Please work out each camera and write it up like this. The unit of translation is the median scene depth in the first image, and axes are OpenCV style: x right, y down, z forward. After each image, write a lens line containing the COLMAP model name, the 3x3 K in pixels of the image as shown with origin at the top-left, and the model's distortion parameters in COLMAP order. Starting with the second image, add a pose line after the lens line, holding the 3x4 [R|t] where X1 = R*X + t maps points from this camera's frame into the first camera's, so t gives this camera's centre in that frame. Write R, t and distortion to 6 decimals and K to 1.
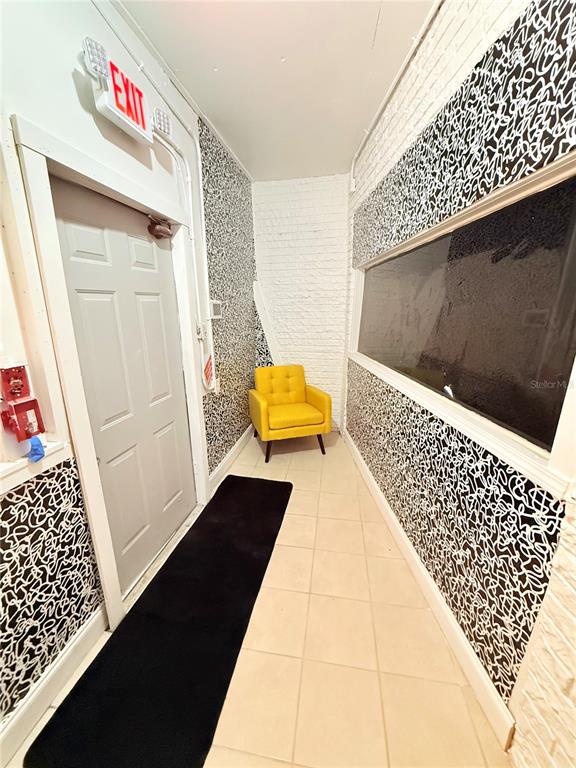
lens RADIAL K [[308.2, 0, 289.1], [0, 308.2, 382.0], [0, 0, 1]] dist [0.000836, -0.000266]
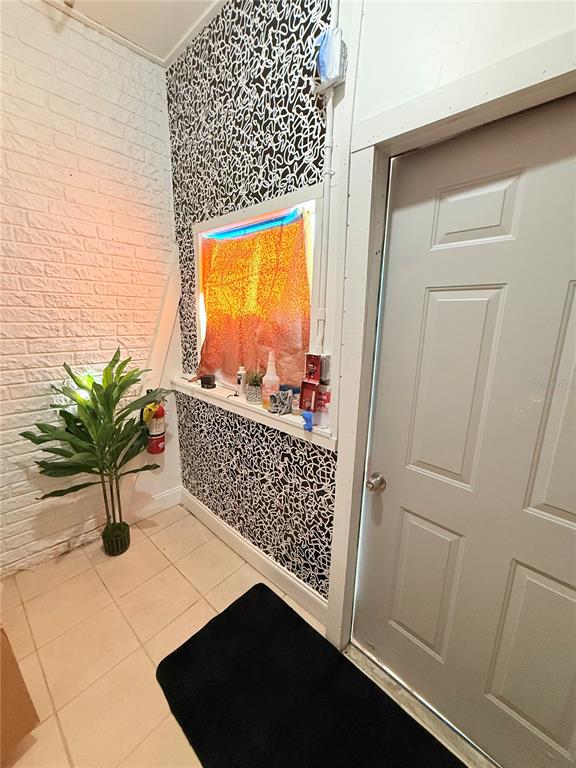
lens RADIAL K [[308.2, 0, 289.4], [0, 308.2, 383.3], [0, 0, 1]] dist [0.000836, -0.000266]
pose [[-0.539911, 0.169674, -0.824444, 0.161323], [-0.227037, 0.913813, 0.336749, -0.234290], [0.810525, 0.368994, -0.454855, 1.036082]]
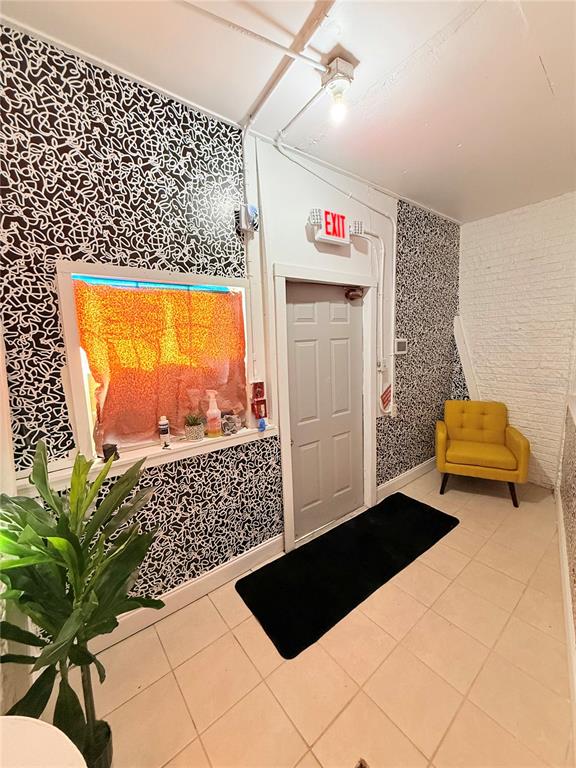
lens RADIAL K [[308.2, 0, 282.7], [0, 308.2, 380.2], [0, 0, 1]] dist [0.000836, -0.000266]
pose [[0.735002, 0.073680, -0.674050, 0.399522], [-0.132870, 0.990457, -0.036619, -0.005582], [0.664920, 0.116476, 0.737777, -0.269009]]
